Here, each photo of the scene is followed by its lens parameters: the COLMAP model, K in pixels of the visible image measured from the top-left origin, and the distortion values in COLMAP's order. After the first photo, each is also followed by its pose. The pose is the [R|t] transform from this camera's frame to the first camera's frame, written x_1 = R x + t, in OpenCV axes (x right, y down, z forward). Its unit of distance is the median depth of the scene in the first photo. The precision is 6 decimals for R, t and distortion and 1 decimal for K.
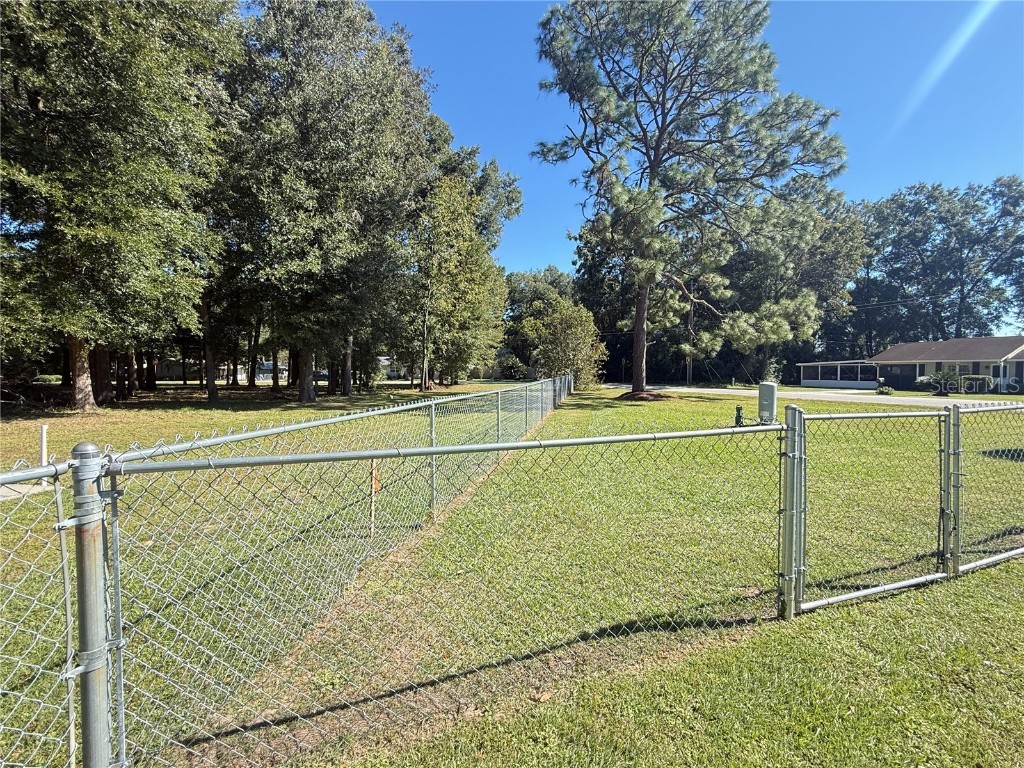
lens RADIAL K [[455.4, 0, 510.7], [0, 455.4, 380.5], [0, 0, 1]] dist [0.000371, -0.000037]
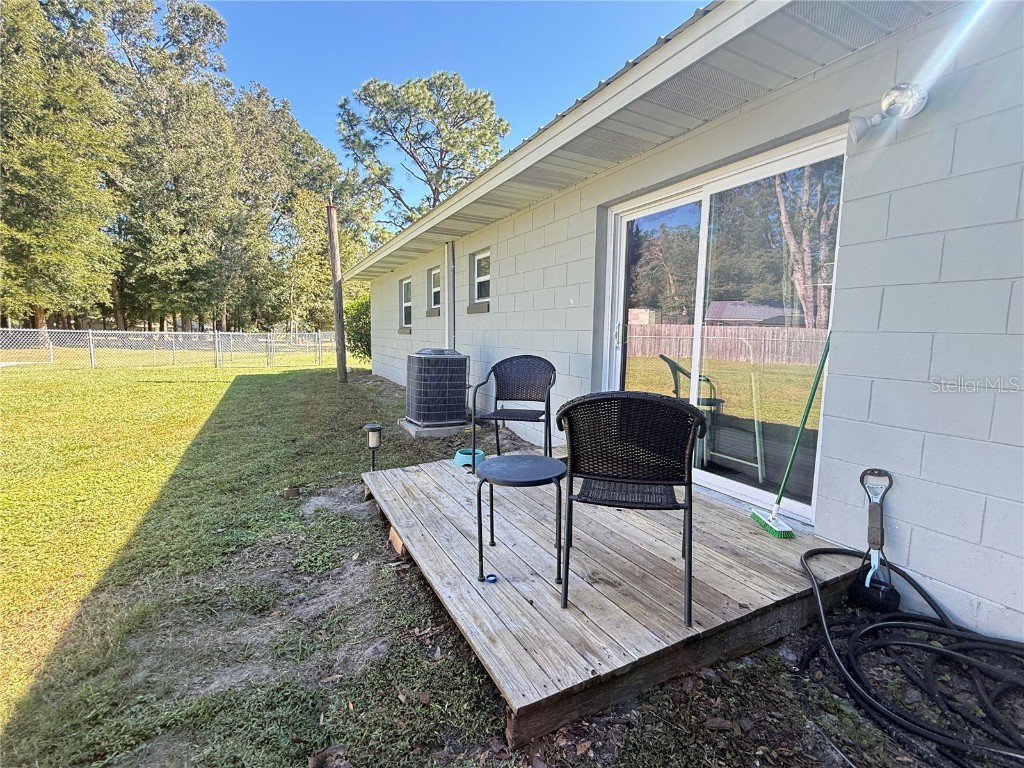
lens RADIAL K [[455.4, 0, 510.7], [0, 455.4, 380.5], [0, 0, 1]] dist [0.000371, -0.000037]
pose [[0.994873, 0.003110, 0.101087, 0.674610], [-0.011128, 0.996825, 0.078843, 0.033236], [-0.100521, -0.079563, 0.991749, -0.923815]]
